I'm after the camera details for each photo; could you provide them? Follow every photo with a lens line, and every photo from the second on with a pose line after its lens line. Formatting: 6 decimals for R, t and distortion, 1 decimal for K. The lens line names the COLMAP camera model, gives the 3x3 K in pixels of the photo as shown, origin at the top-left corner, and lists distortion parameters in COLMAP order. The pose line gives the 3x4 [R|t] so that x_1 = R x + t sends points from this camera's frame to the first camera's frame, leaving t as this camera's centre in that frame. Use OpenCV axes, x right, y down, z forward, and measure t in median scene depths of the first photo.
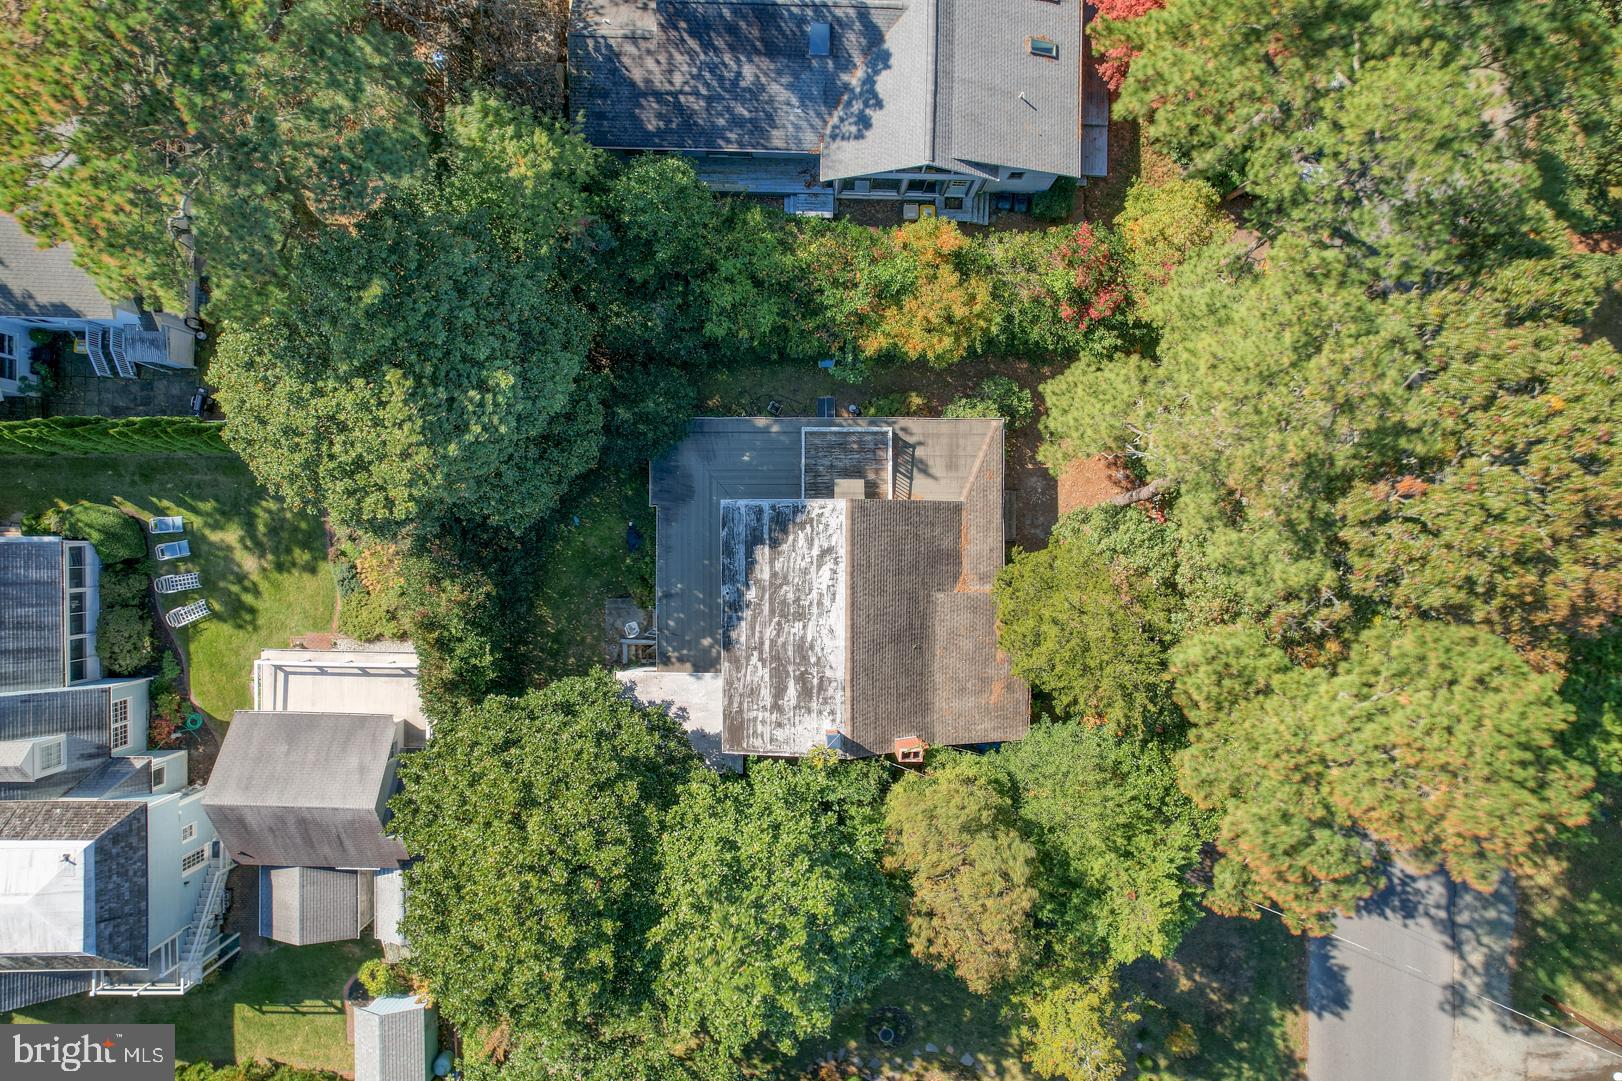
lens RADIAL K [[1068.5, 0, 820.2], [0, 1068.5, 537.1], [0, 0, 1]] dist [-0.068235, 0.062298]
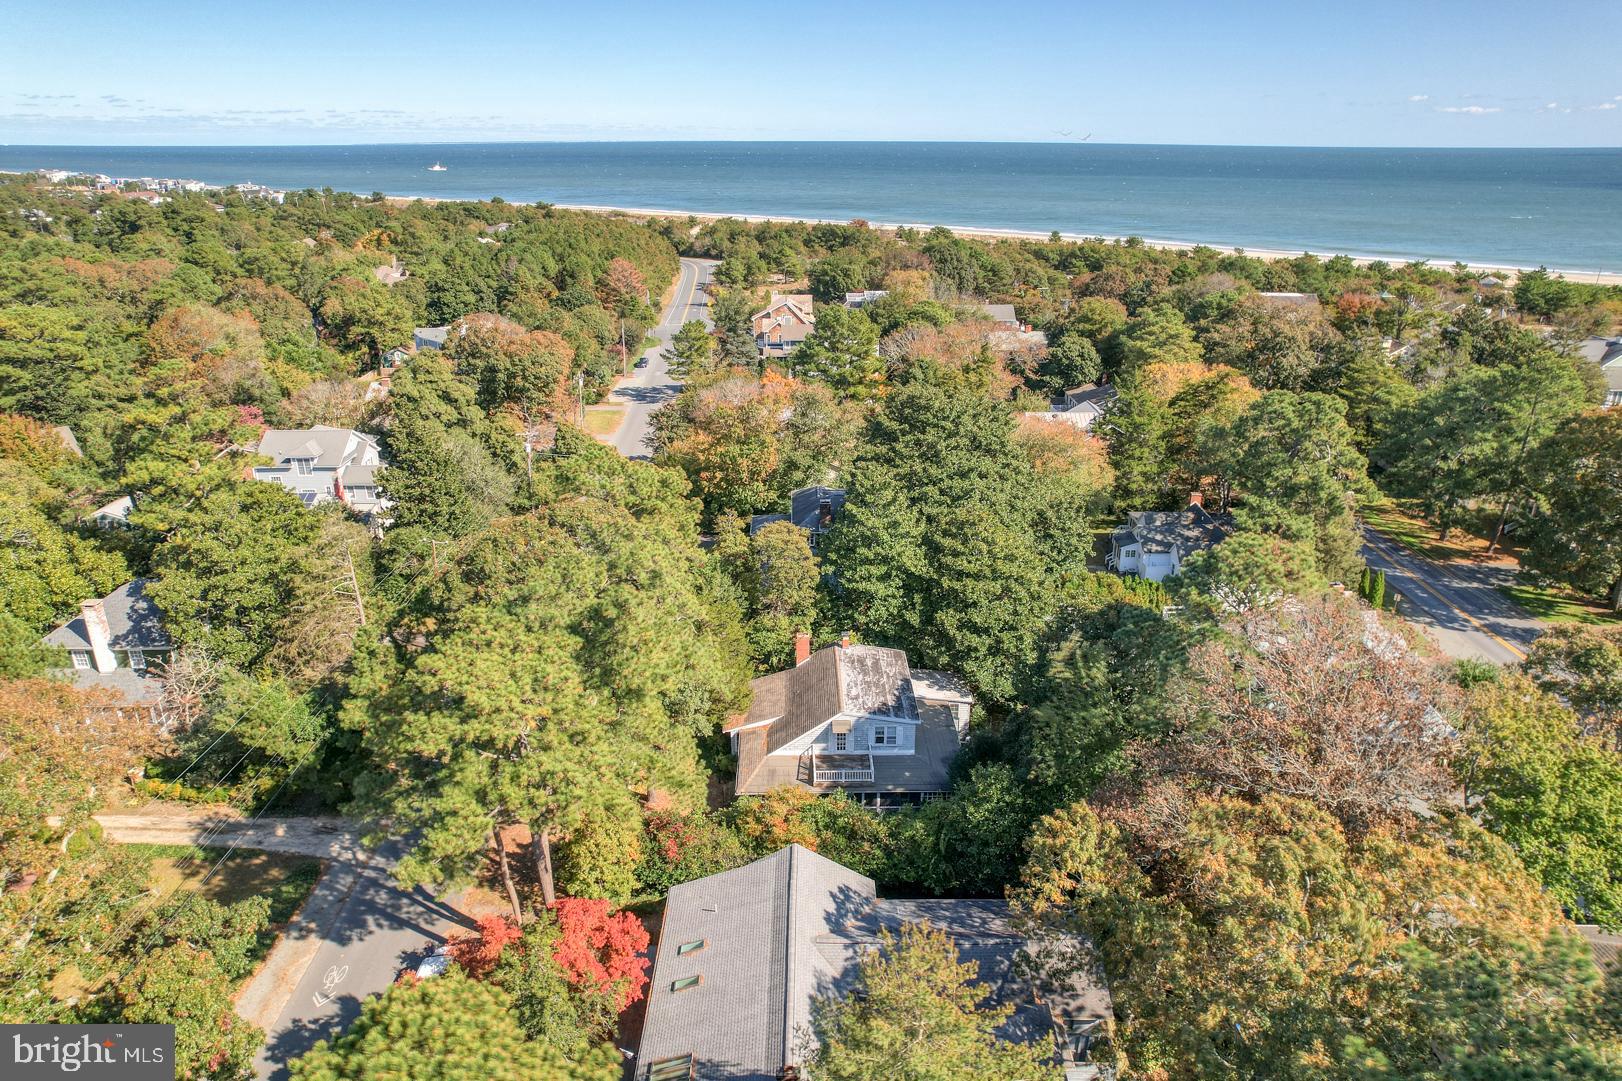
lens RADIAL K [[1068.5, 0, 780.3], [0, 1068.5, 554.4], [0, 0, 1]] dist [-0.068235, 0.062298]
pose [[-0.999835, -0.017375, -0.005378, 0.133968], [0.001666, -0.381945, 0.924183, -1.439357], [-0.018112, 0.924022, 0.381911, 0.149220]]
